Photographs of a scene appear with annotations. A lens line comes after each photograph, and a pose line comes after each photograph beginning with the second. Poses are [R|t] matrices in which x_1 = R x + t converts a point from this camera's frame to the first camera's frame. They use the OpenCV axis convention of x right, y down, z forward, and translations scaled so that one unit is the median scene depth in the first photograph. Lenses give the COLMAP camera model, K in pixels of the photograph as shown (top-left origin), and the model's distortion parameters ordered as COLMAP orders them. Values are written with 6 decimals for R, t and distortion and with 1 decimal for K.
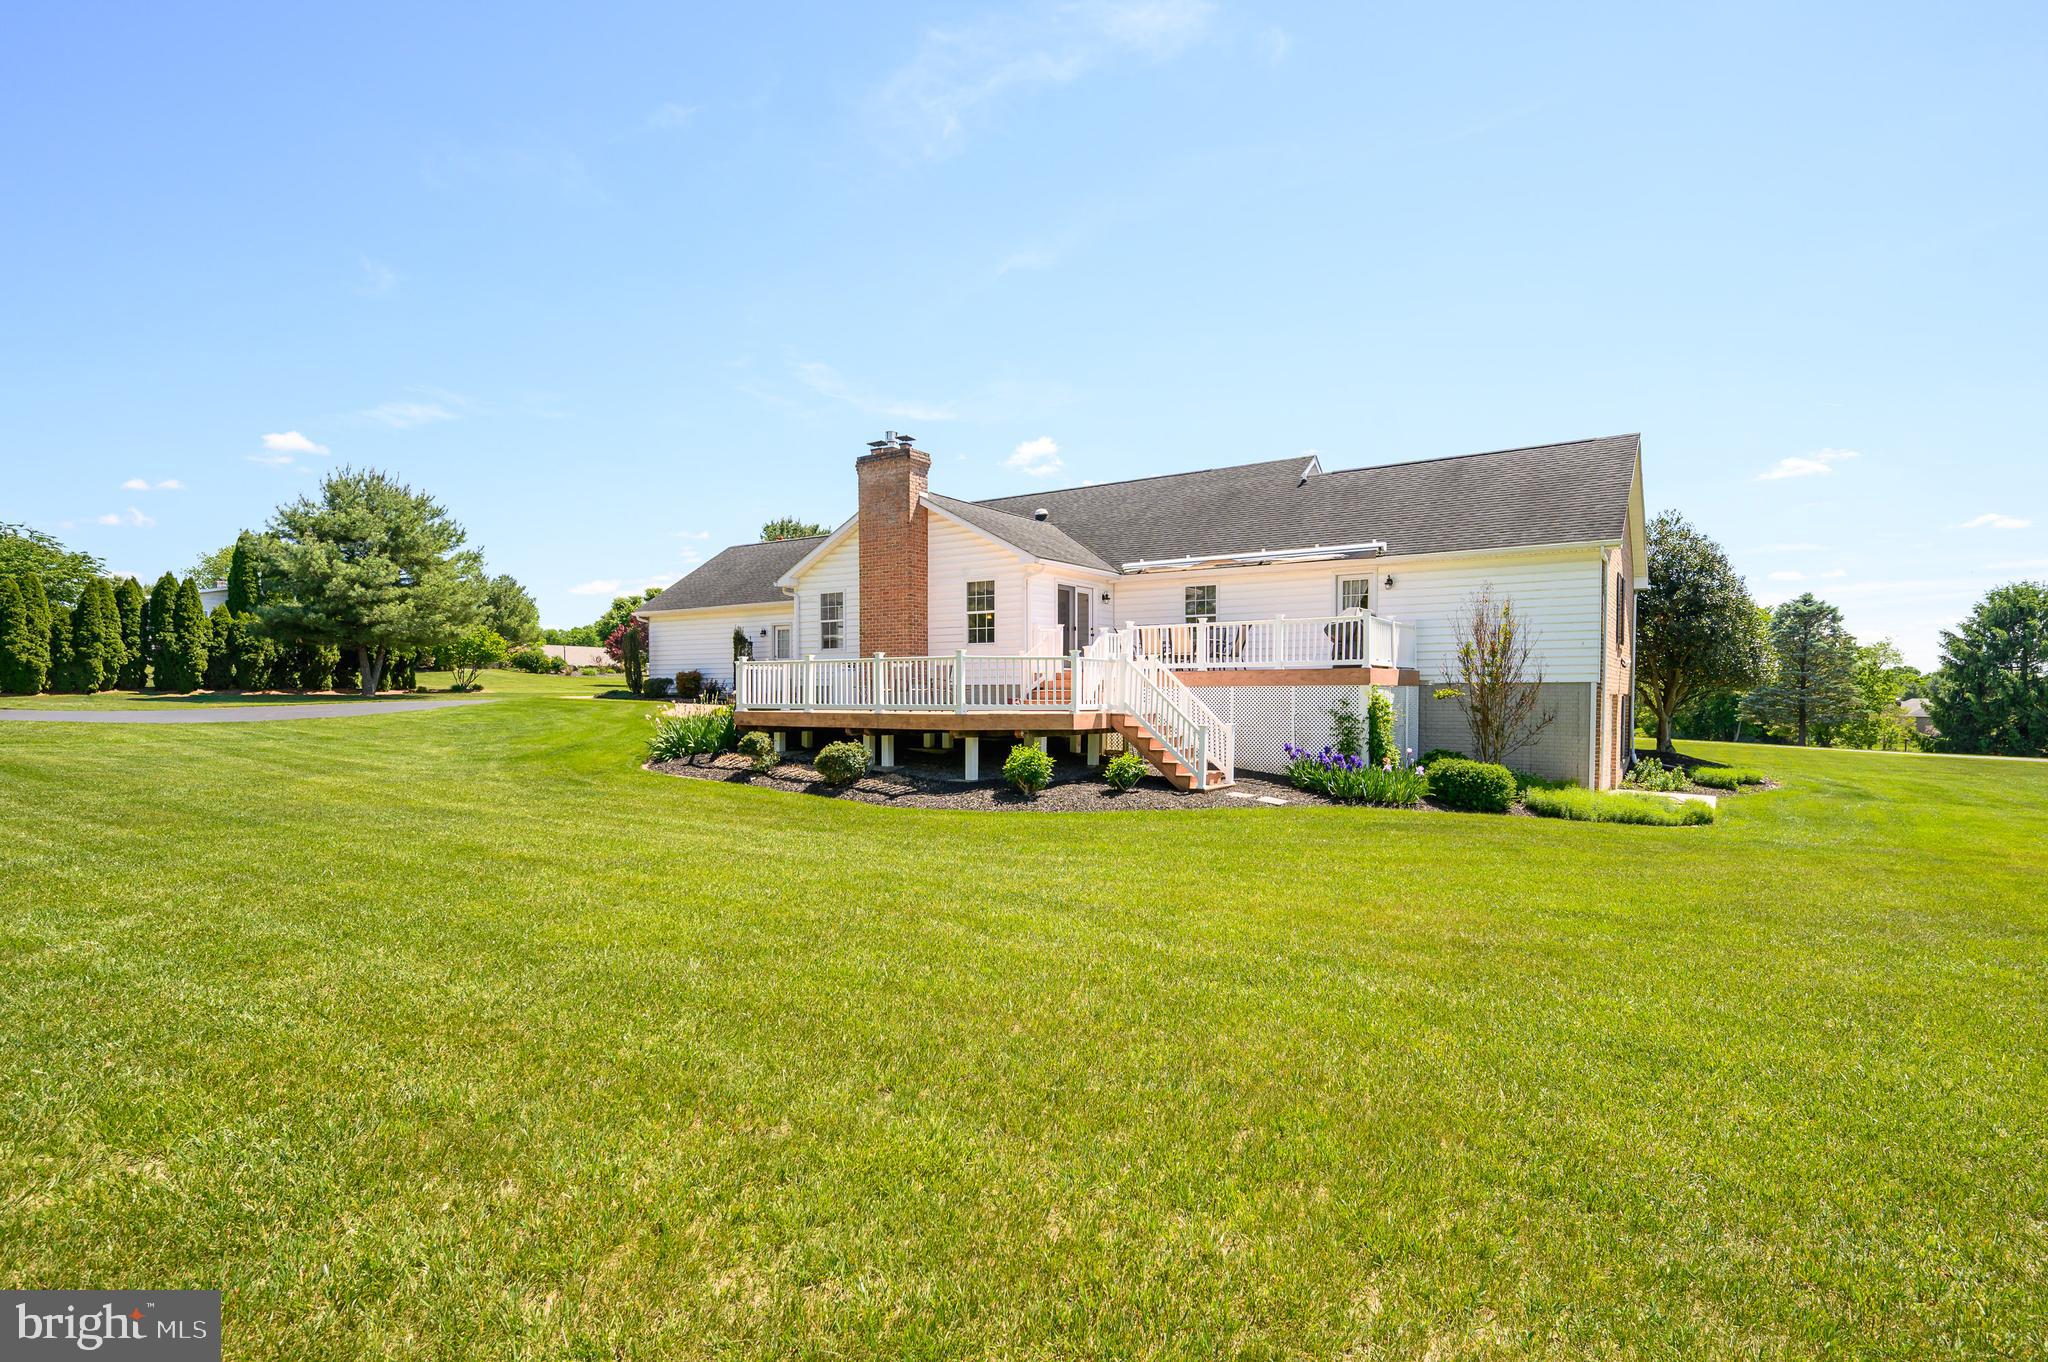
lens RADIAL K [[970.4, 0, 1039.8], [0, 970.4, 703.1], [0, 0, 1]] dist [-0.001226, -0.000980]
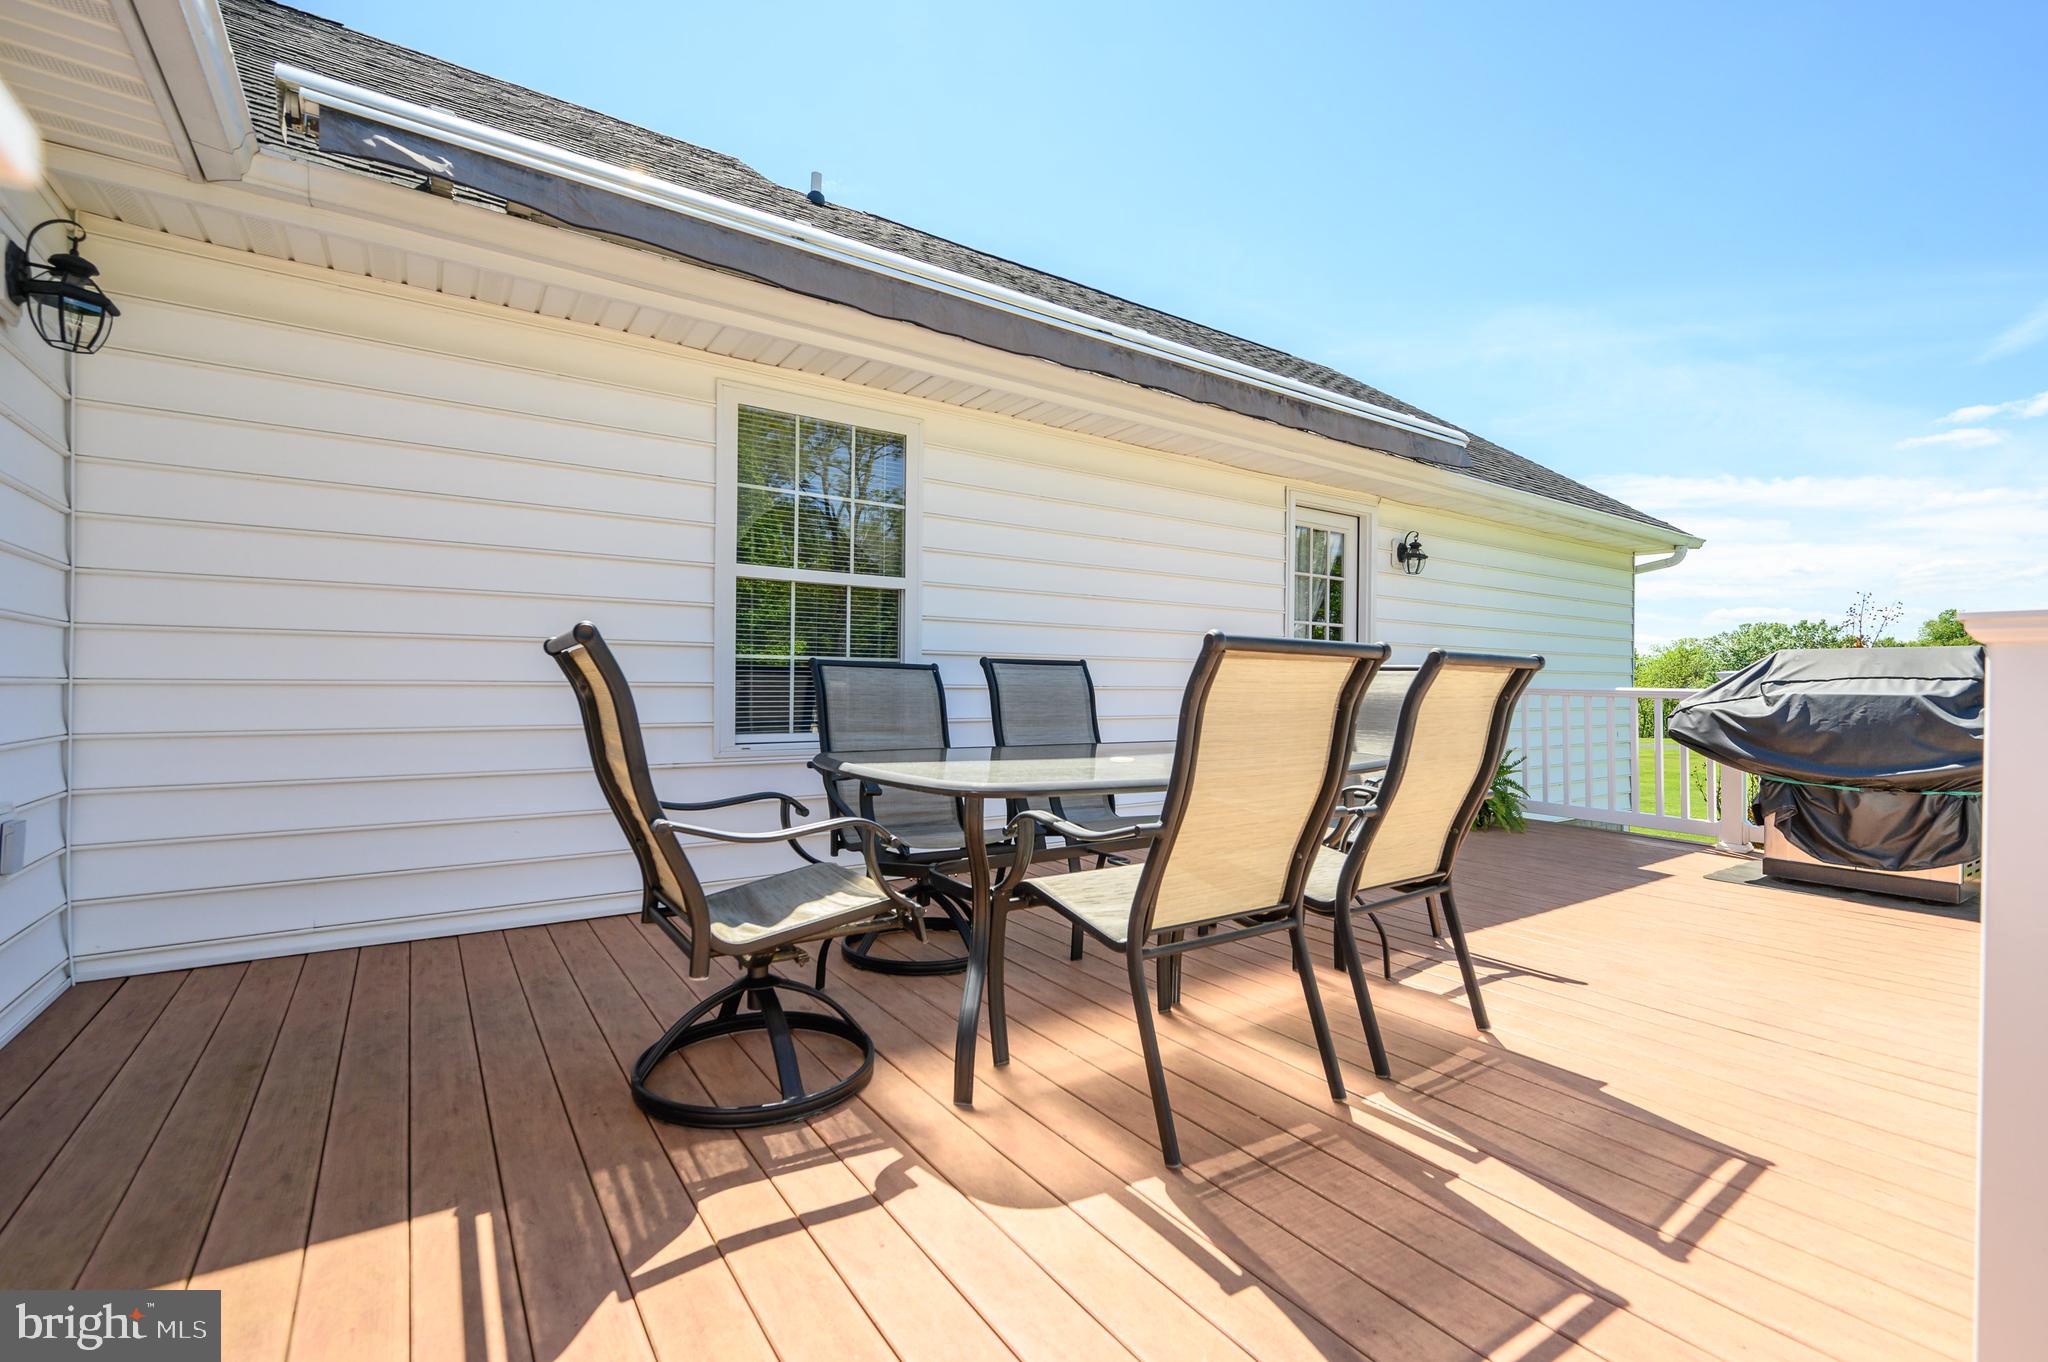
lens RADIAL K [[890.8, 0, 1004.1], [0, 890.8, 676.7], [0, 0, 1]] dist [0.002891, -0.002579]
pose [[0.358893, 0.007224, 0.933351, 0.017559], [-0.005952, 0.999967, -0.005451, -0.073096], [-0.933360, -0.003599, 0.358925, 0.942670]]
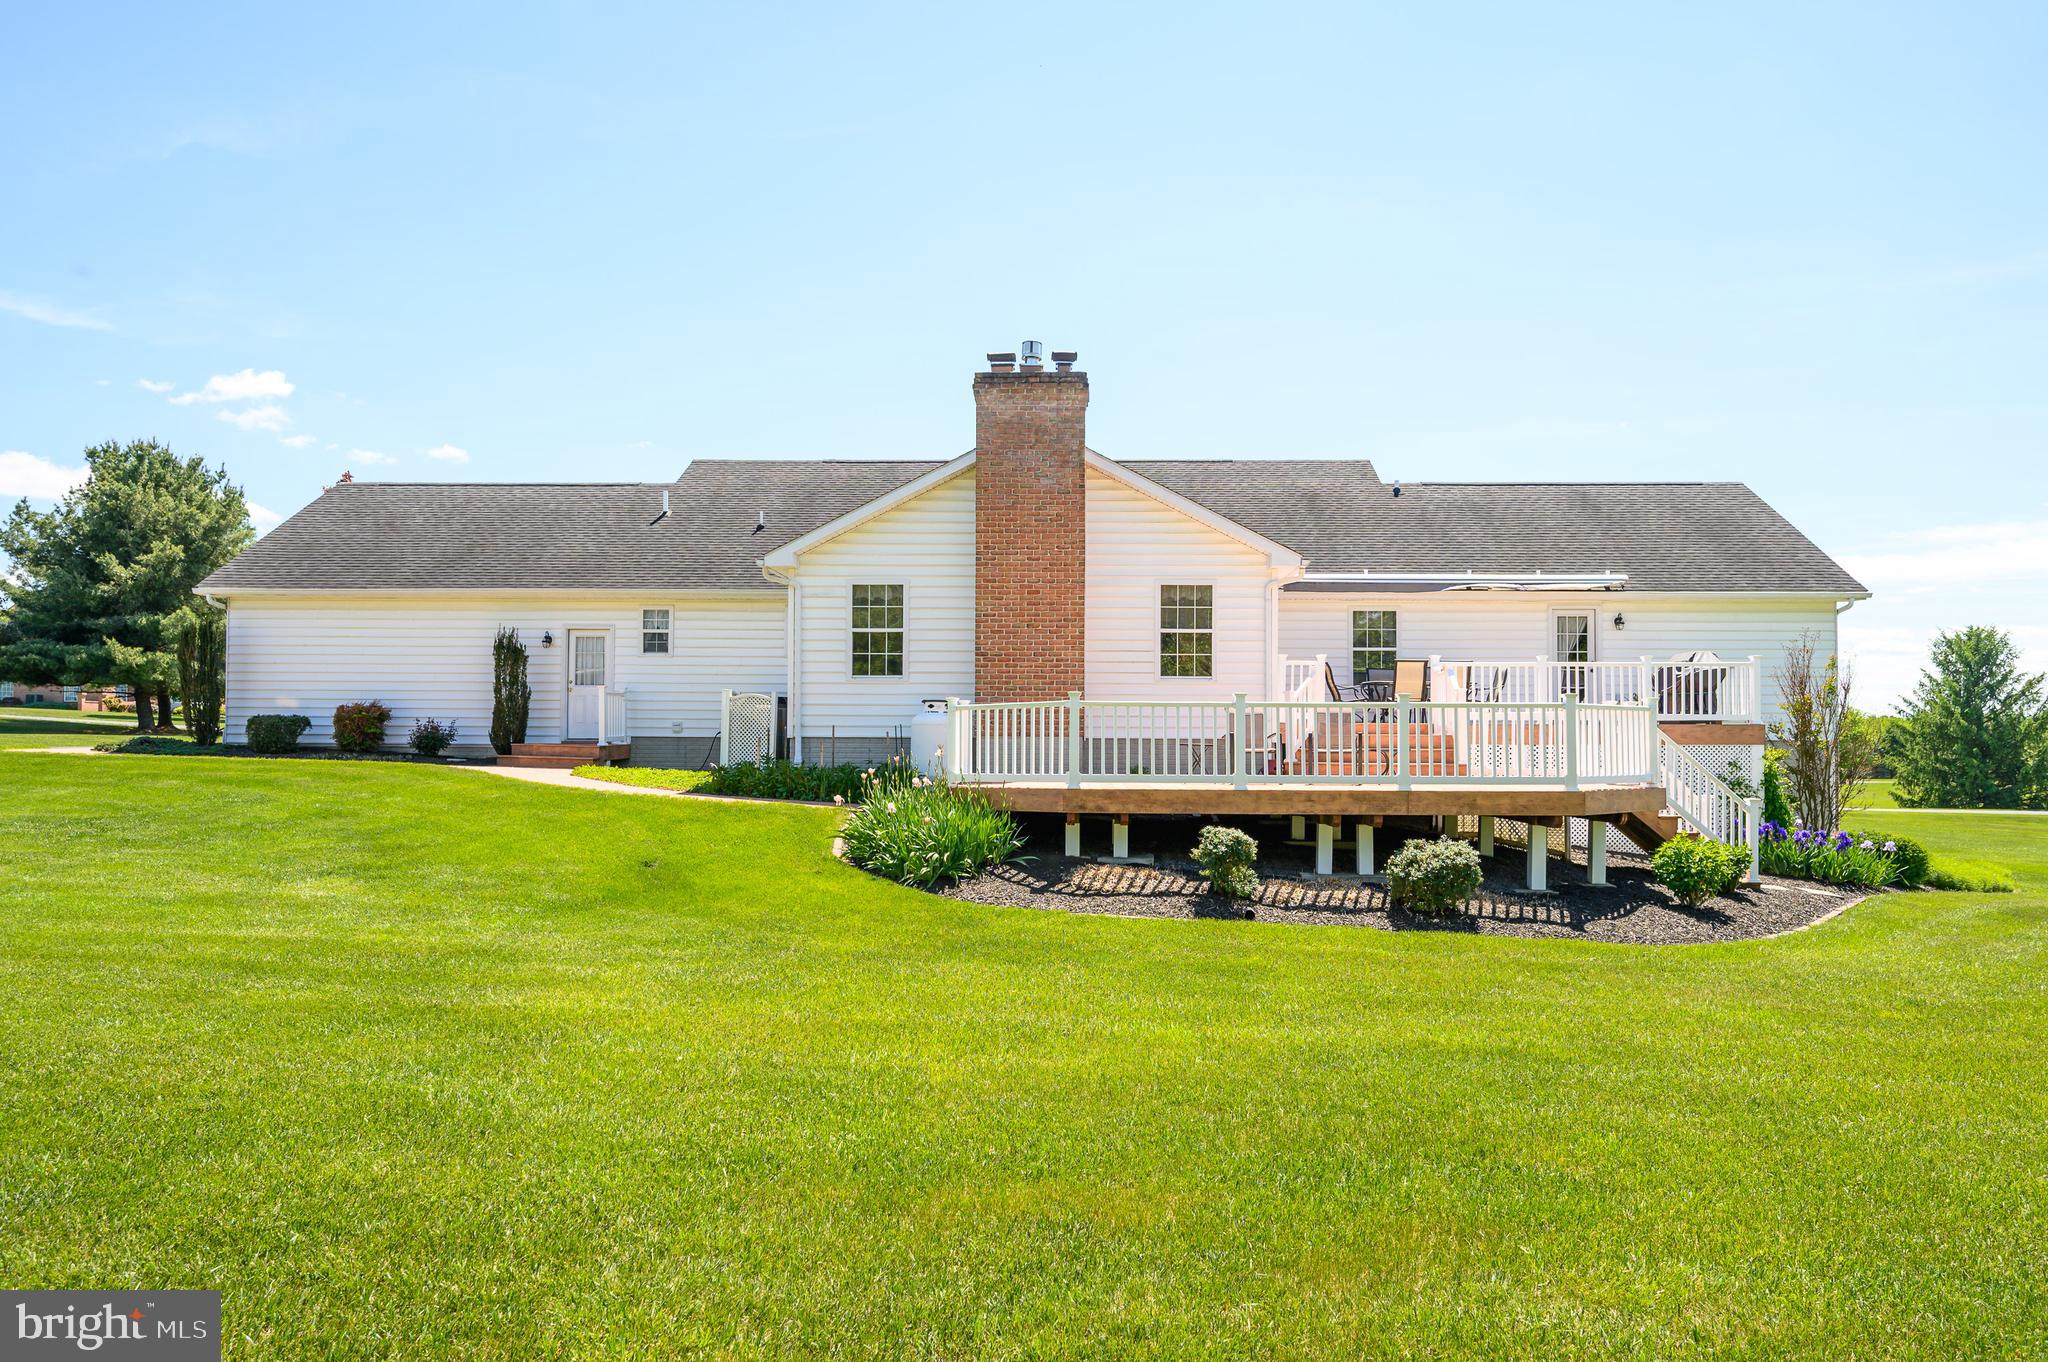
lens RADIAL K [[1178.7, 0, 1059.6], [0, 1178.7, 684.9], [0, 0, 1]] dist [-0.001393, 0.007311]
pose [[0.844406, 0.027005, 0.535023, -0.568234], [0.001026, 0.998645, -0.052026, -0.013899], [-0.535703, 0.044481, 0.843234, 0.360483]]
